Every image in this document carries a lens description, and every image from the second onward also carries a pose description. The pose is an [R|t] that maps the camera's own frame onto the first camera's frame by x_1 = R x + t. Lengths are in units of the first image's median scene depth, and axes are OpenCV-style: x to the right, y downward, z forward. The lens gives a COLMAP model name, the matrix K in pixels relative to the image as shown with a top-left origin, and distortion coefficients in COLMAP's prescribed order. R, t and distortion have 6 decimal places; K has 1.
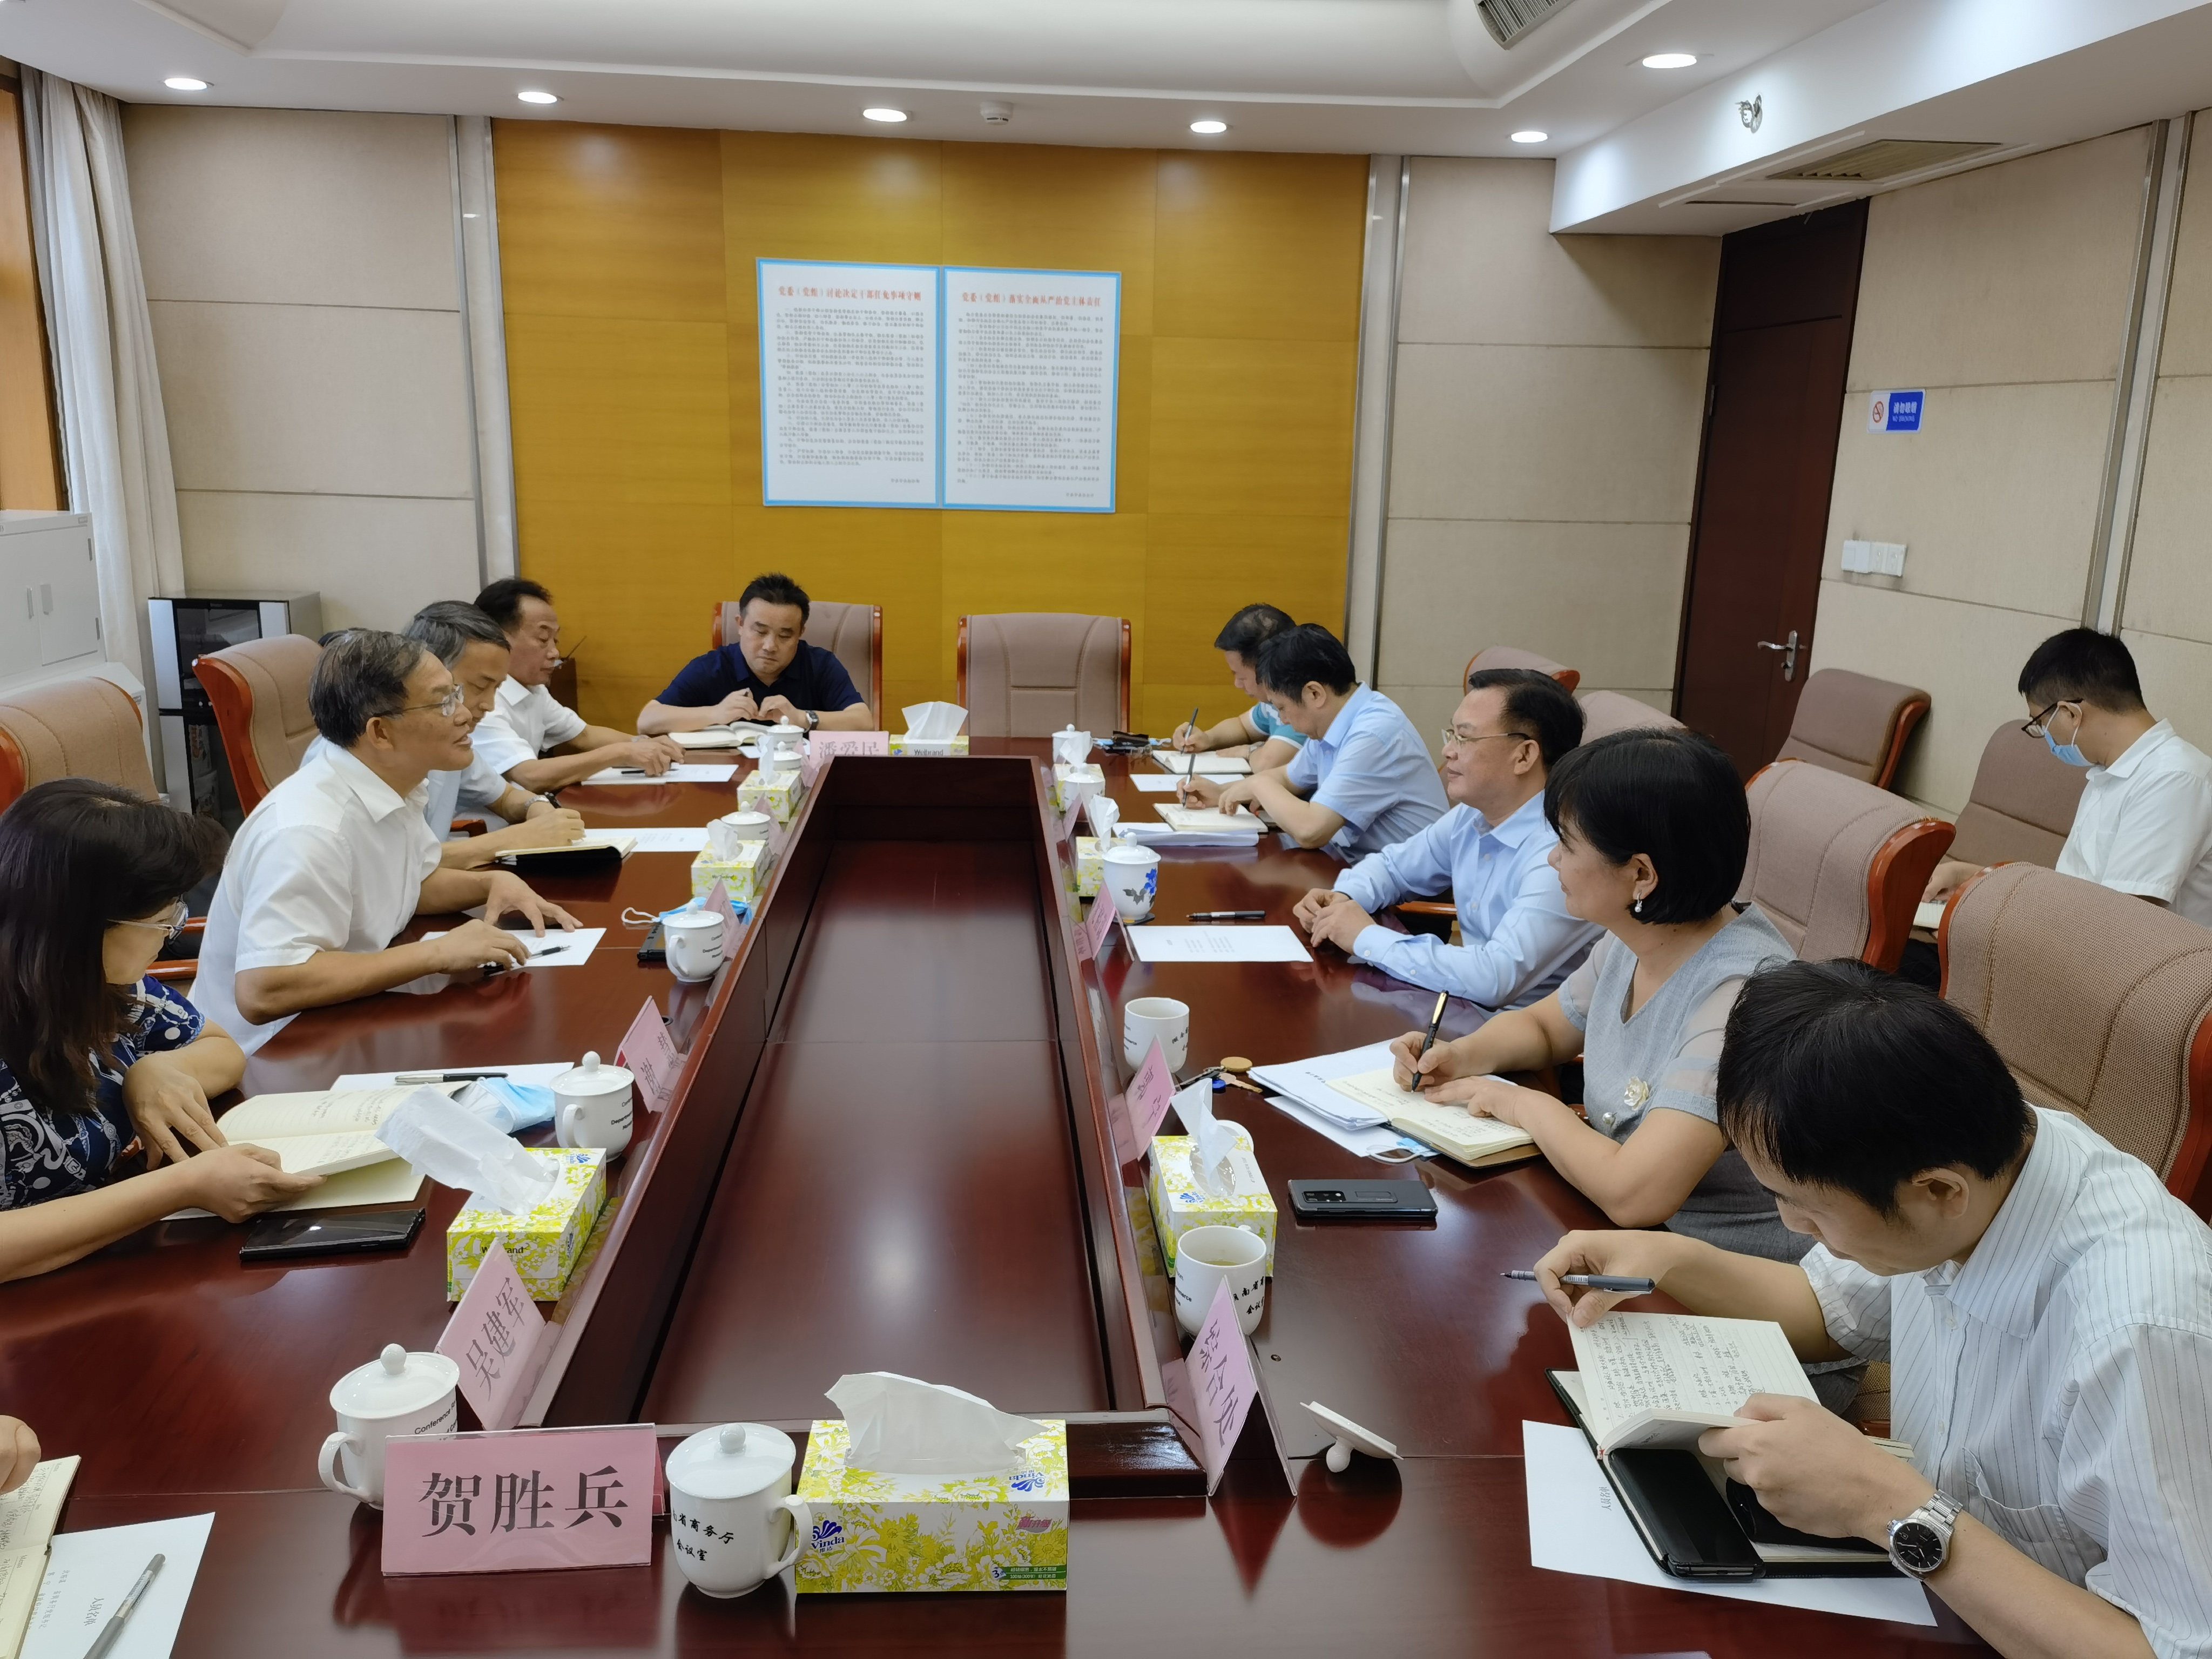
lens RADIAL K [[1805.1, 0, 1106.0], [0, 1805.1, 829.5], [0, 0, 1]] dist [0.057027, -0.003368]
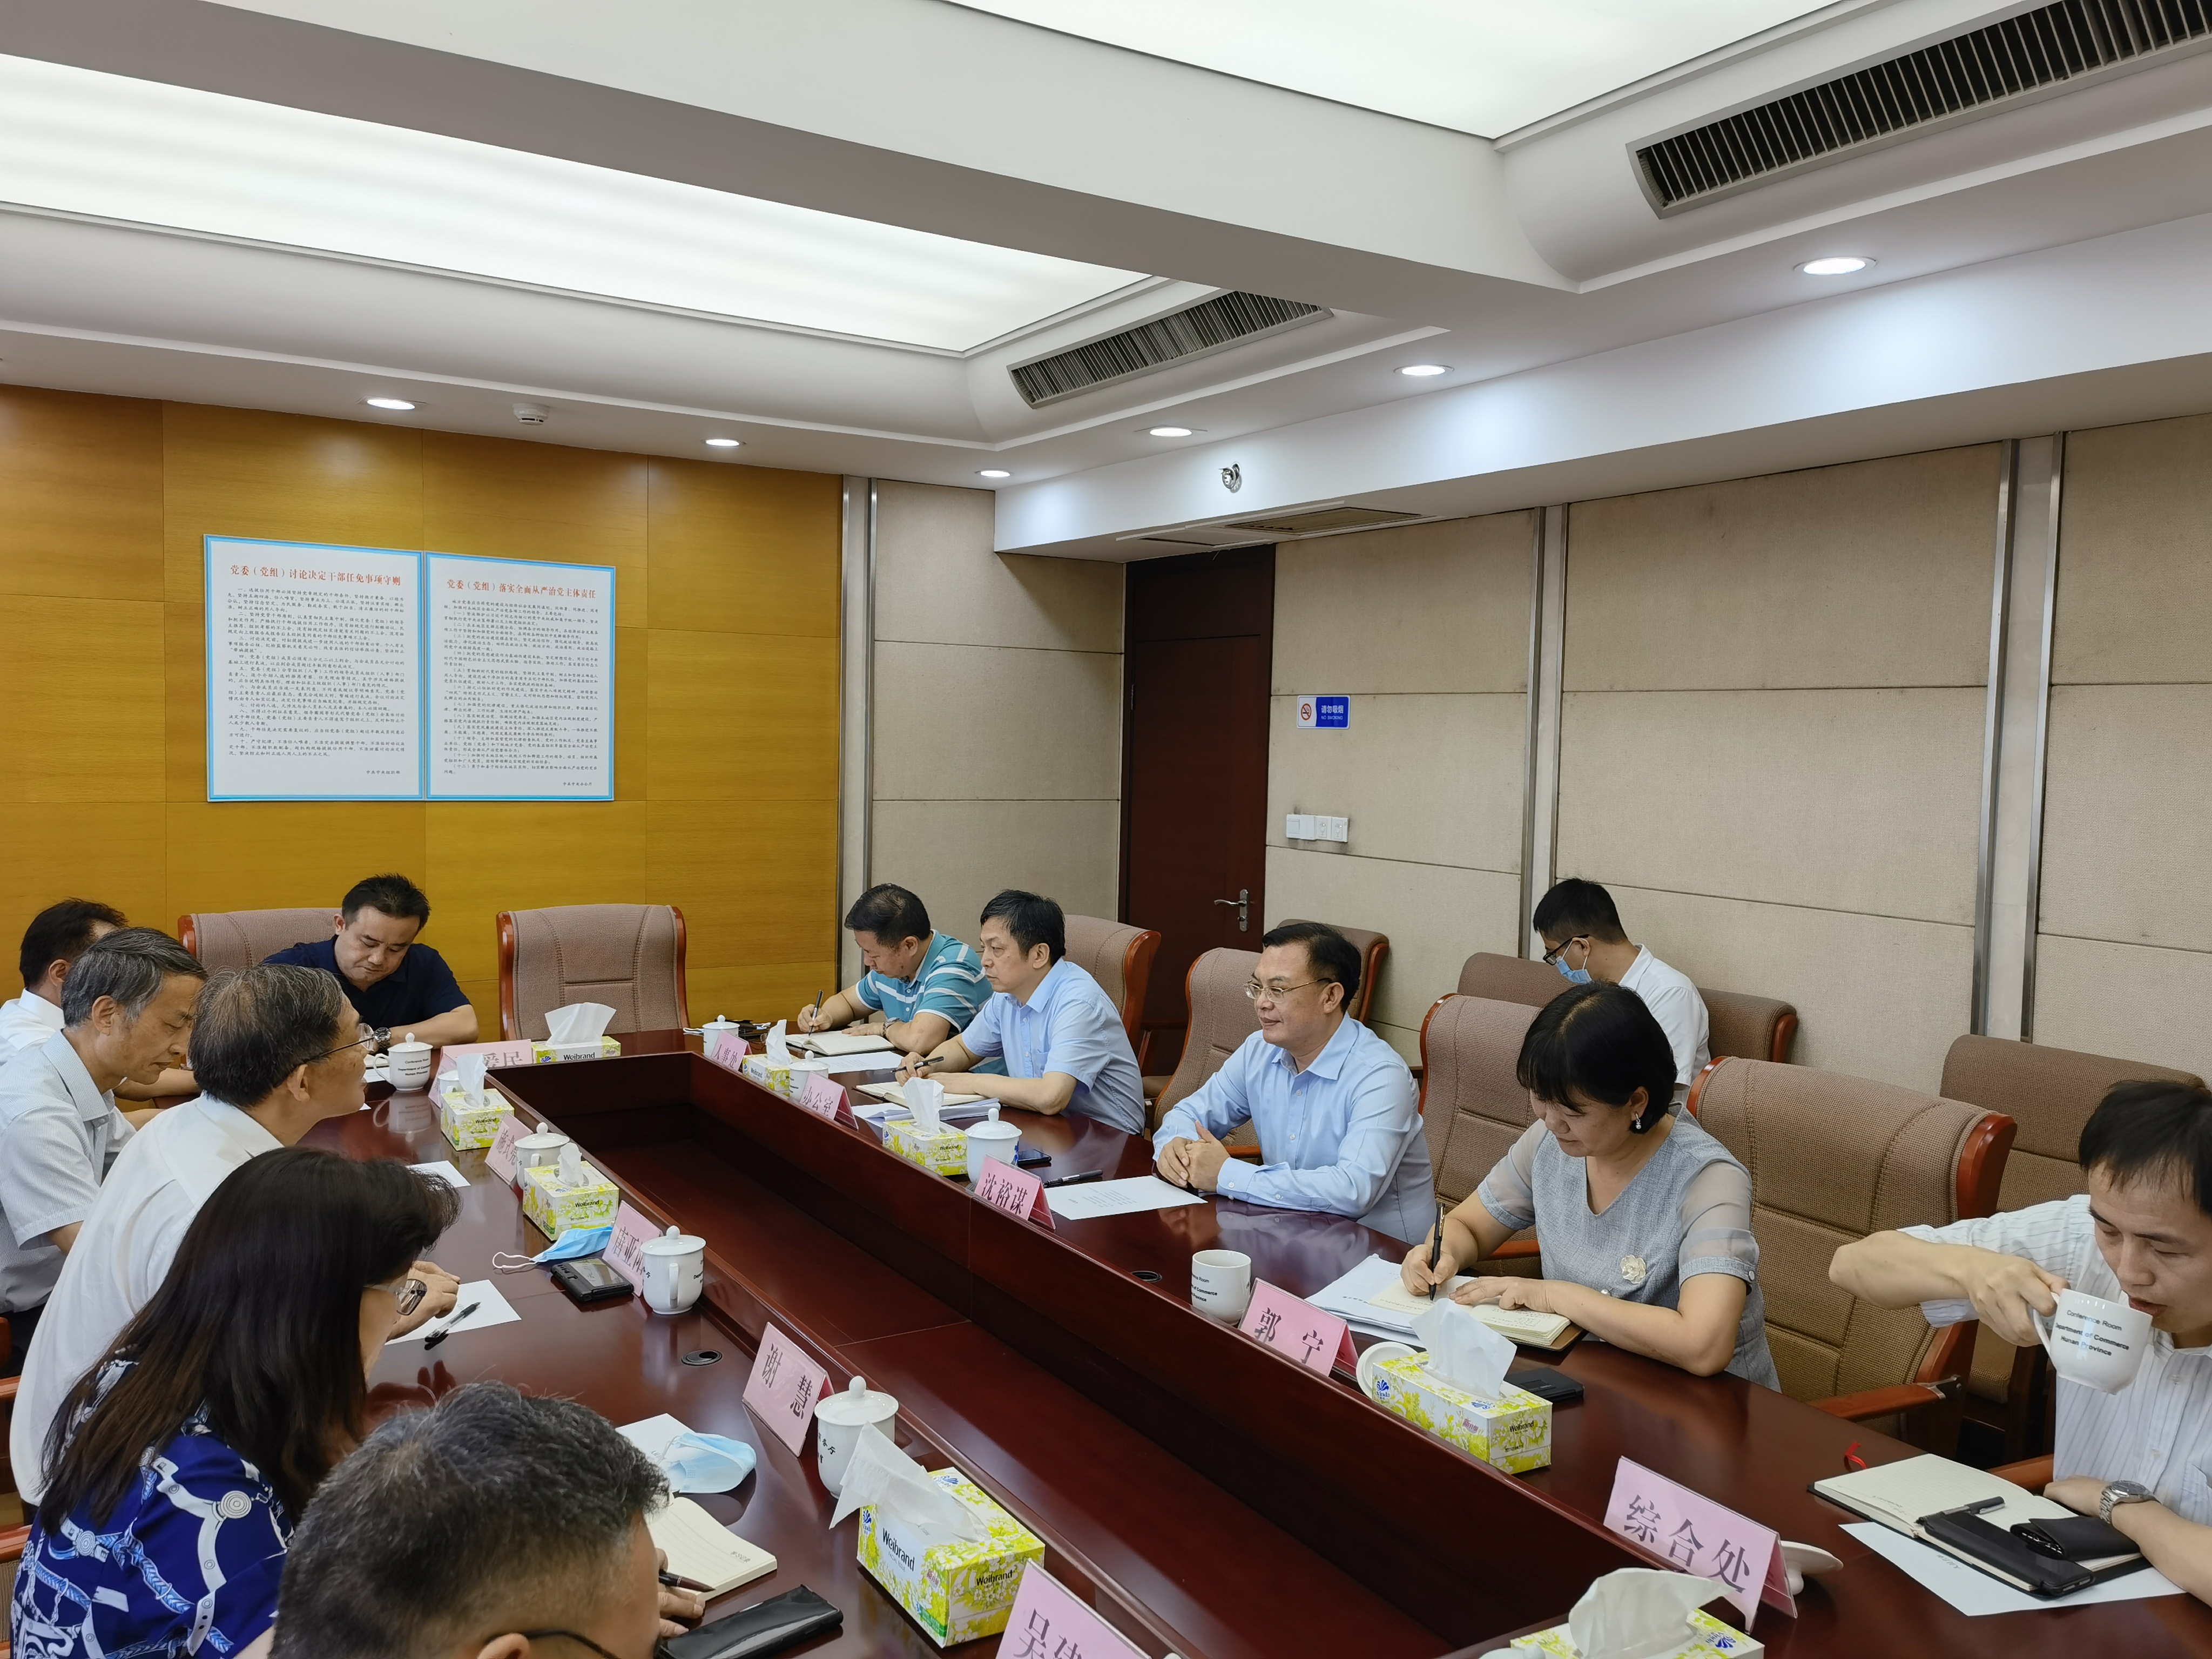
lens RADIAL K [[1805.1, 0, 1106.0], [0, 1805.1, 829.5], [0, 0, 1]] dist [0.057027, -0.003368]
pose [[0.873265, -0.029222, 0.486368, -0.247578], [0.098907, 0.988049, -0.118222, -0.016062], [-0.477101, 0.151345, 0.865719, 0.016991]]
